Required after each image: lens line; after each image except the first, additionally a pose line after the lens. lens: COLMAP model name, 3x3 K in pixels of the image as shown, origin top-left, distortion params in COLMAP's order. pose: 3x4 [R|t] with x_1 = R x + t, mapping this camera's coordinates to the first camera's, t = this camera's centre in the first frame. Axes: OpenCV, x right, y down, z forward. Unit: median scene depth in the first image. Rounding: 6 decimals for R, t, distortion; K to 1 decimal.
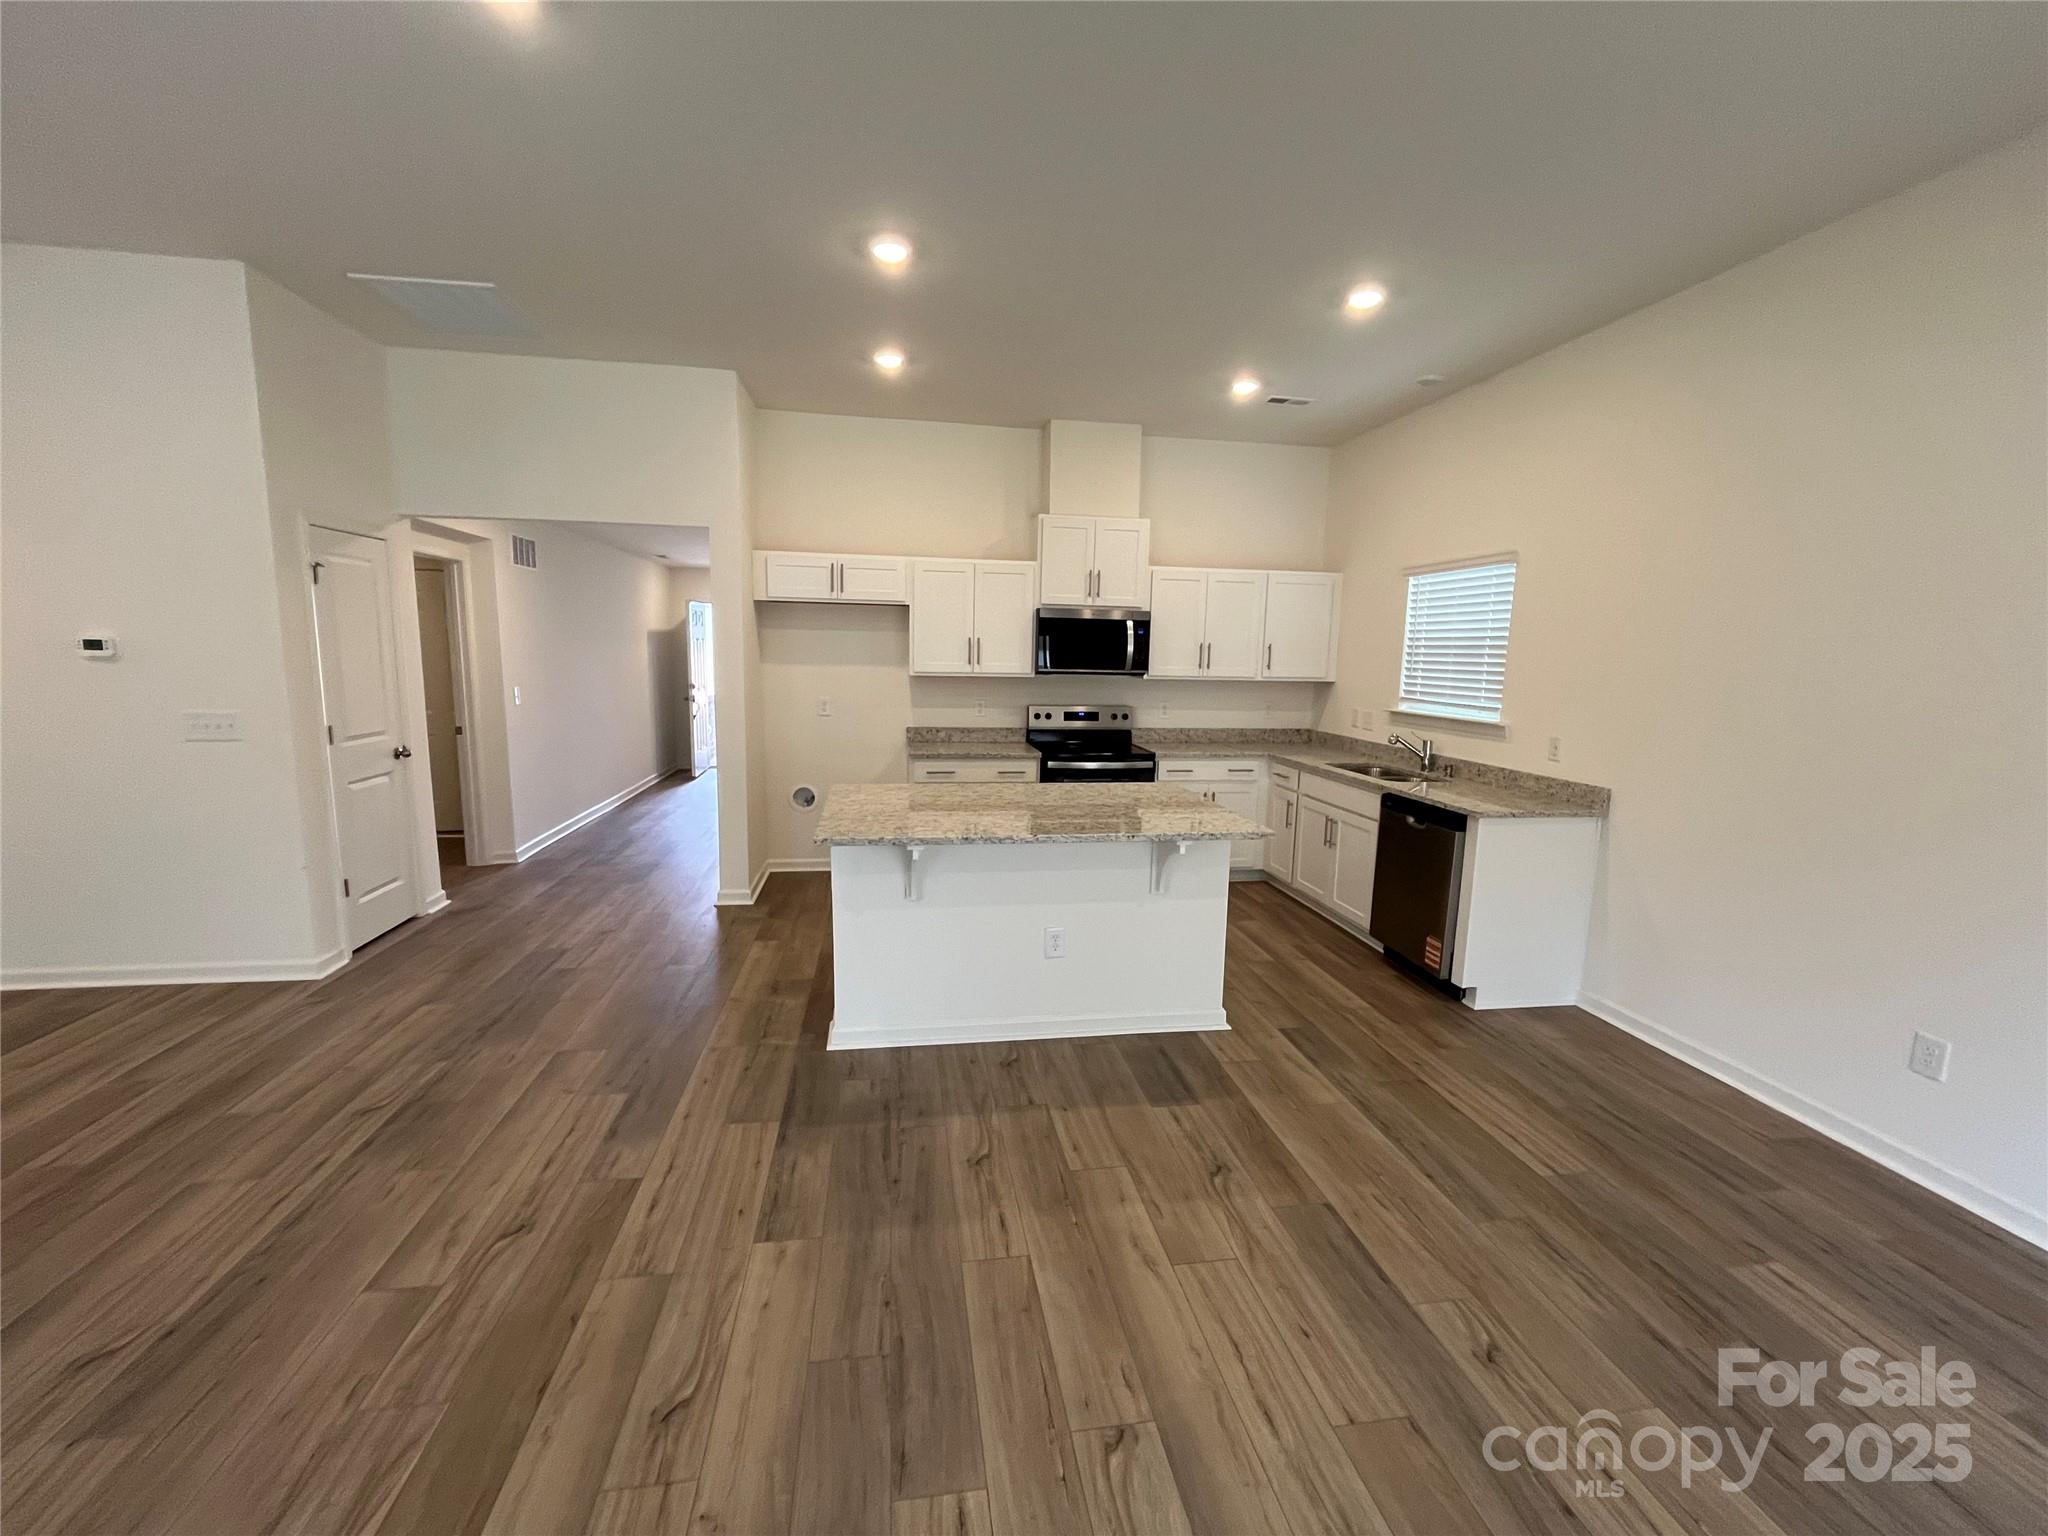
lens RADIAL K [[834.4, 0, 1027.3], [0, 834.4, 773.0], [0, 0, 1]] dist [-0.002692, -0.000999]
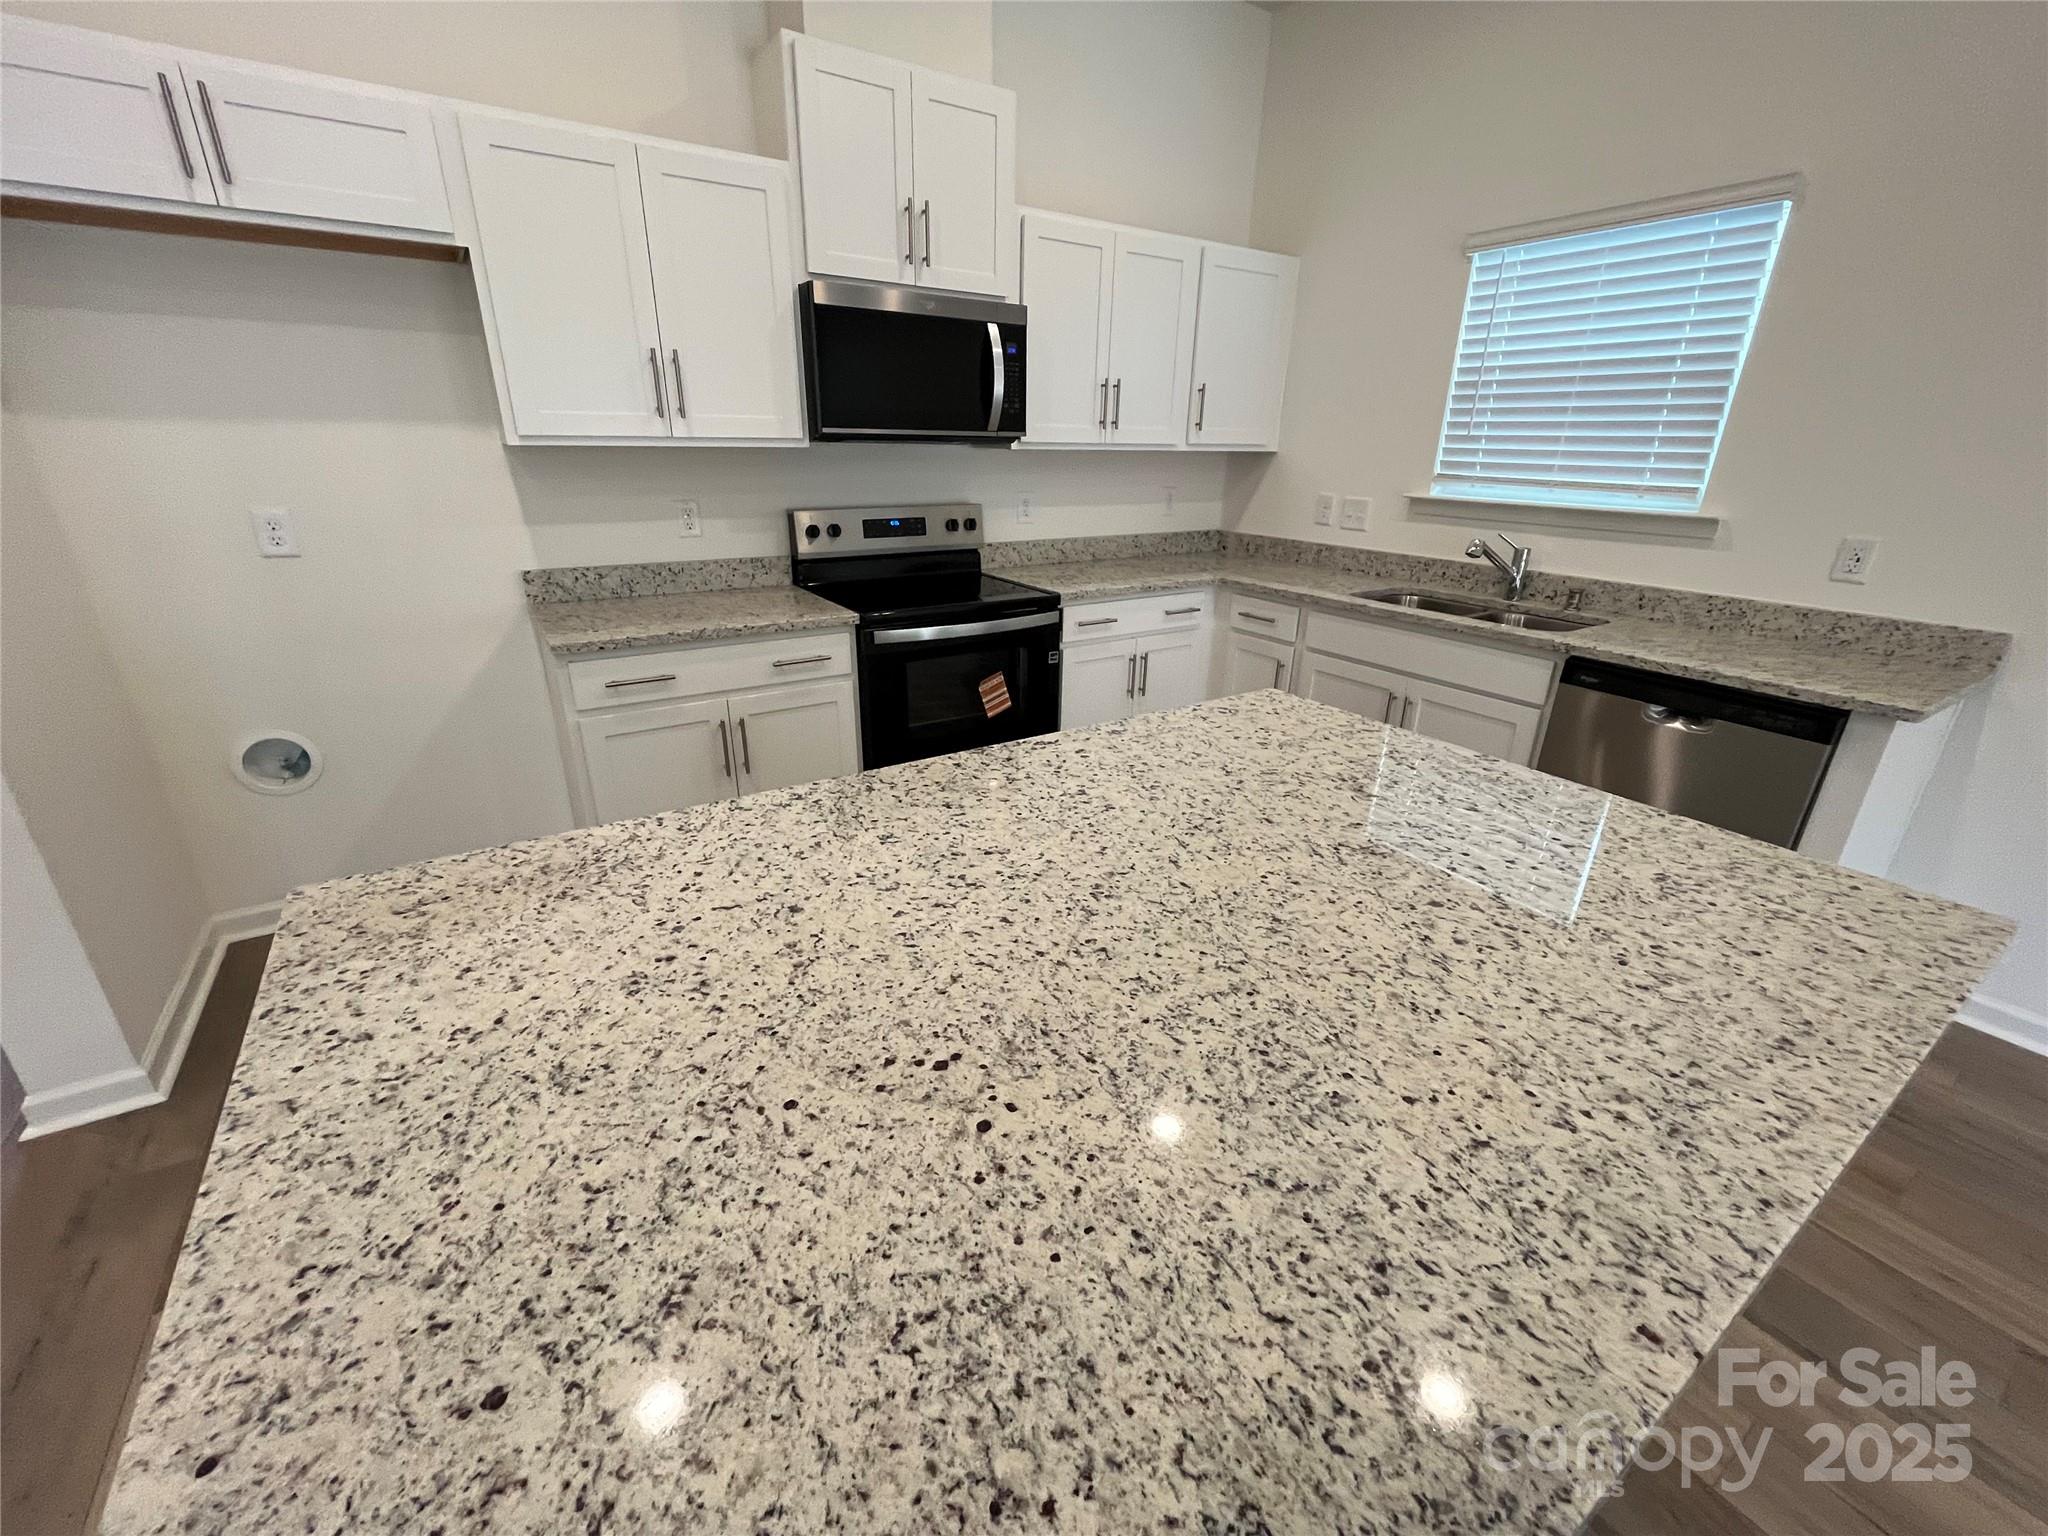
lens RADIAL K [[834.4, 0, 1024.9], [0, 834.4, 769.8], [0, 0, 1]] dist [-0.002692, -0.000999]
pose [[0.914396, -0.154911, 0.374008, -0.090465], [0.062625, 0.966895, 0.247372, -0.051060], [-0.399947, -0.202774, 0.893826, 0.526621]]
